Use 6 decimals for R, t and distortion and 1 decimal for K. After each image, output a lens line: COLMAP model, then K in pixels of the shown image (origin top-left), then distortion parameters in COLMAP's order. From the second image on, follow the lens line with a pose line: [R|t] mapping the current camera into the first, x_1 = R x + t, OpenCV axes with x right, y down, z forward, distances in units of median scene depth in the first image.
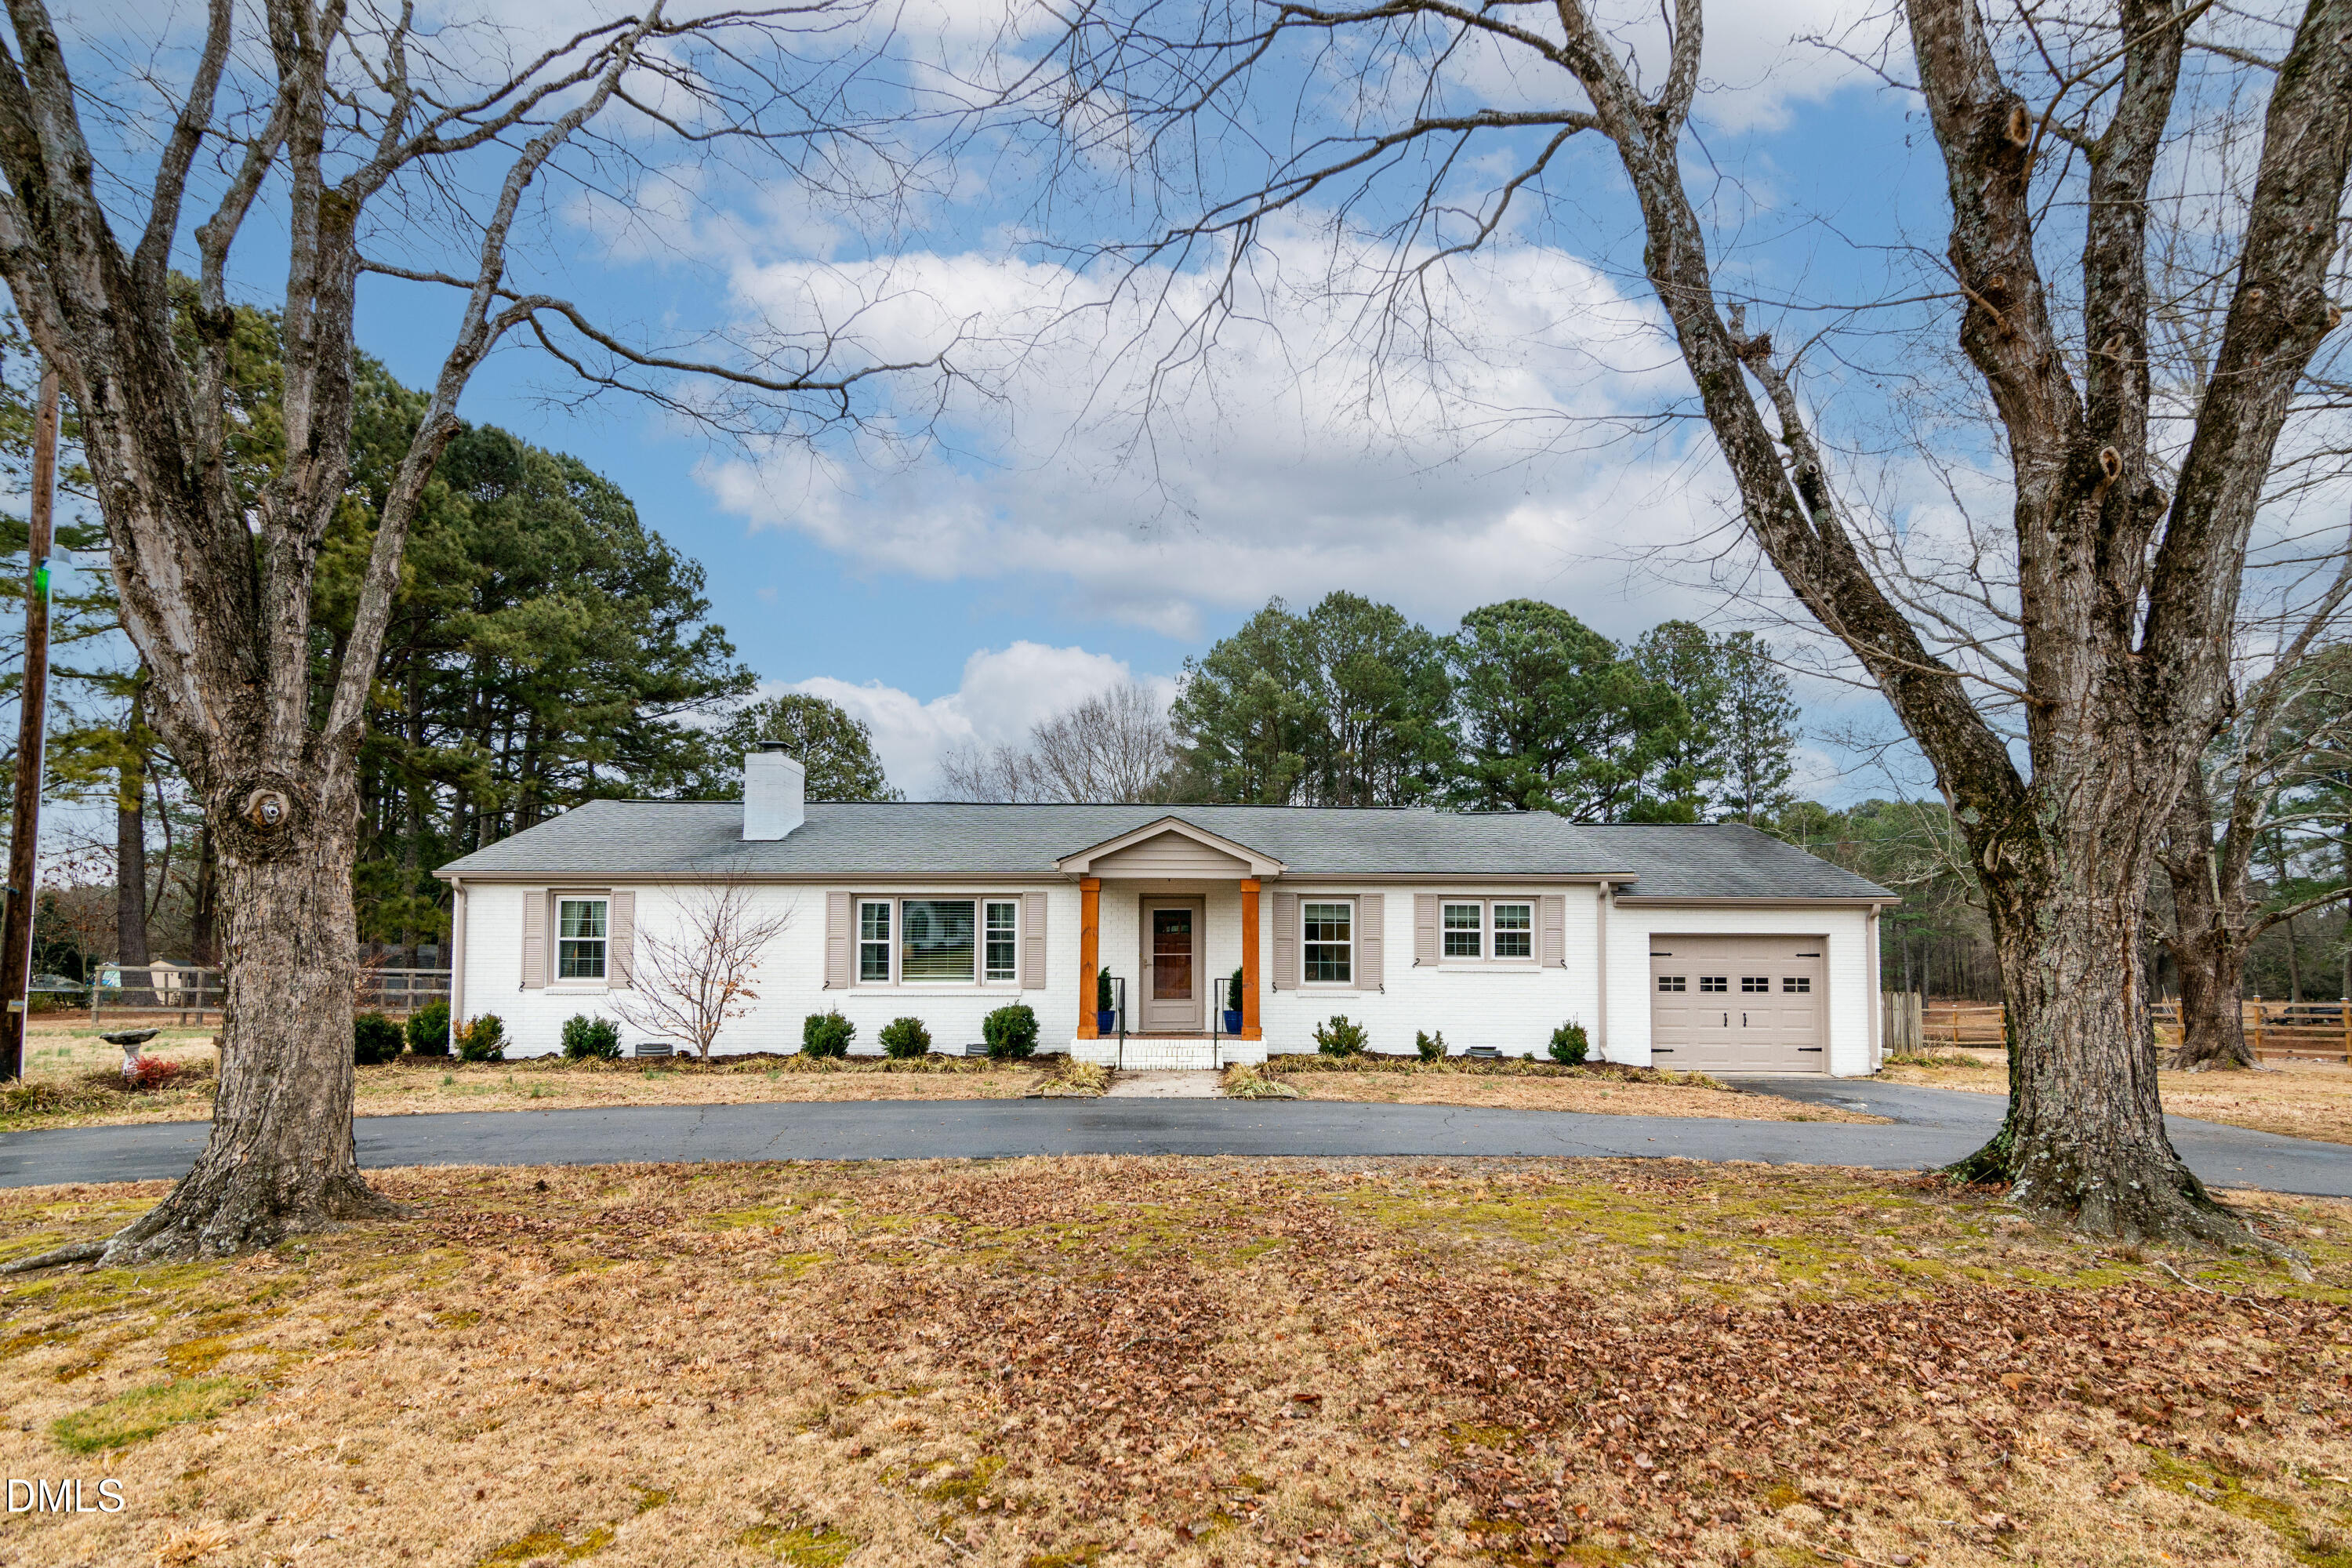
lens RADIAL K [[1222.7, 0, 1337.1], [0, 1222.7, 910.6], [0, 0, 1]] dist [-0.000699, 0.000526]
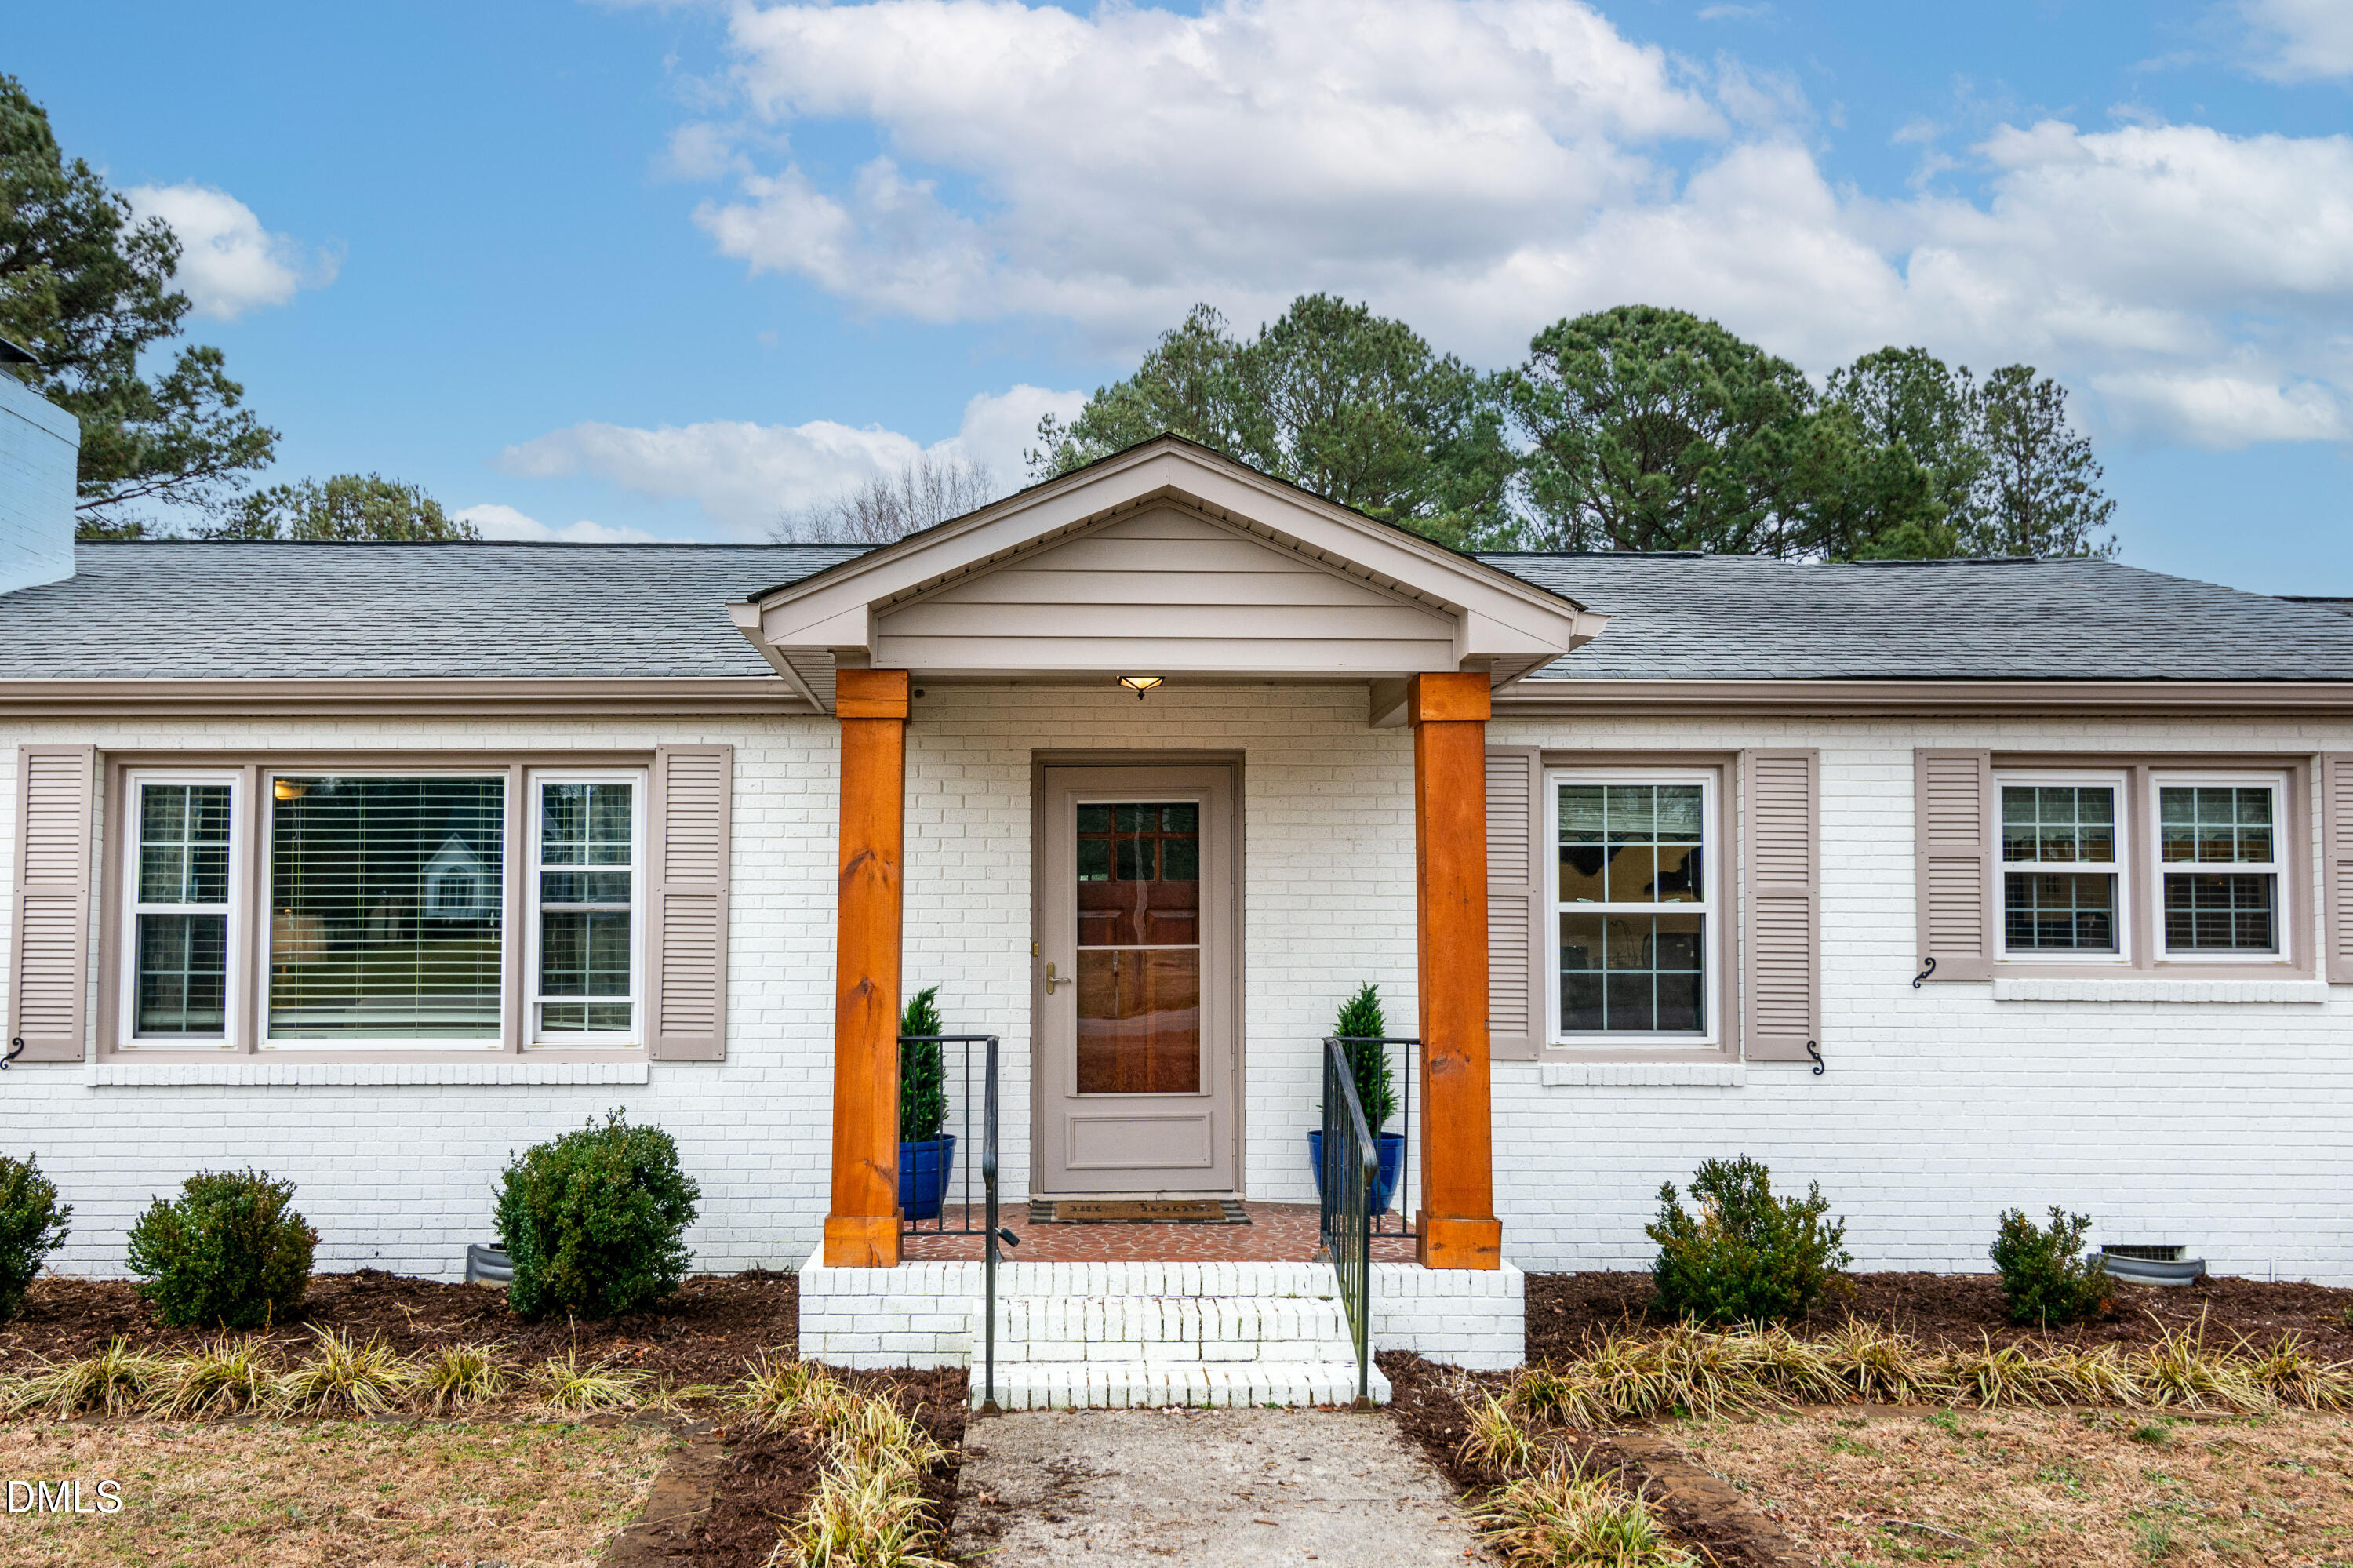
lens RADIAL K [[1731.0, 0, 1176.5], [0, 1731.0, 784.0], [0, 0, 1]] dist [0.002006, 0.003506]
pose [[0.999642, -0.004988, -0.026280, -0.112456], [0.003629, 0.998665, -0.051533, 0.017085], [0.026502, 0.051420, 0.998325, 0.558548]]
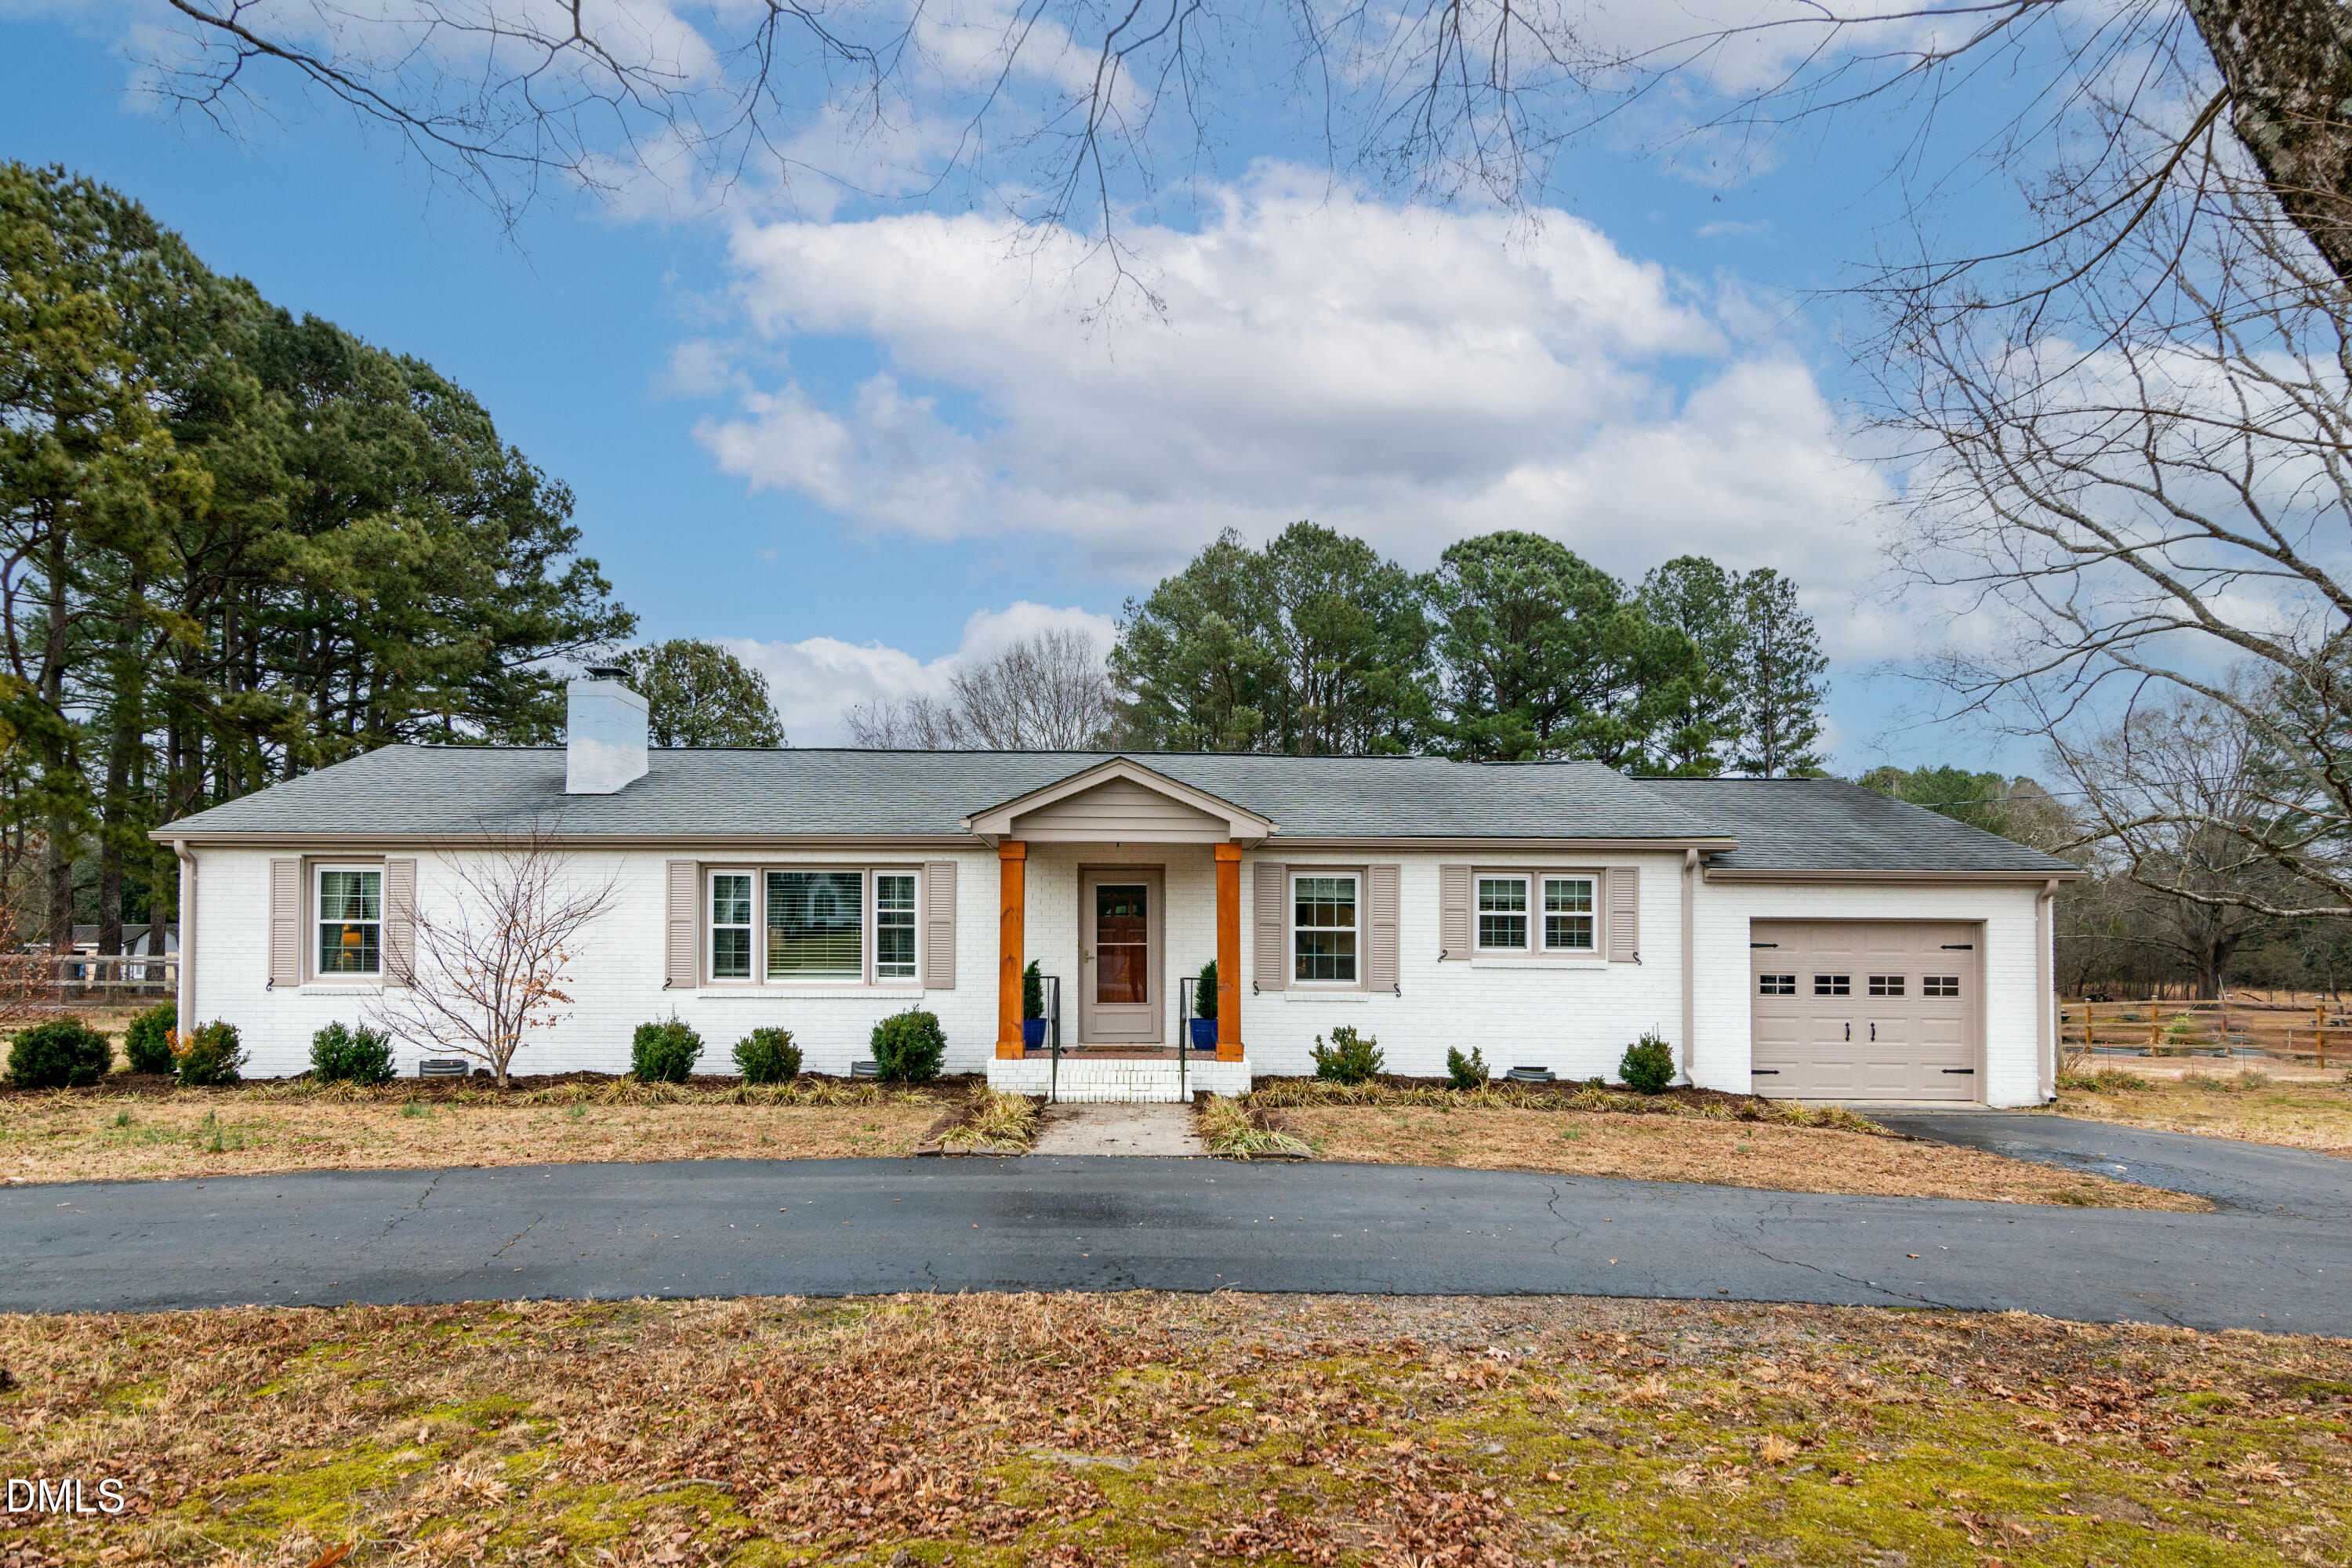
lens RADIAL K [[1291.6, 0, 1260.6], [0, 1291.6, 919.3], [0, 0, 1]] dist [-0.004234, -0.000863]
pose [[0.999879, 0.002584, -0.015311, -0.036042], [-0.002227, 0.999726, 0.023307, 0.001546], [0.015367, -0.023270, 0.999611, 0.199420]]
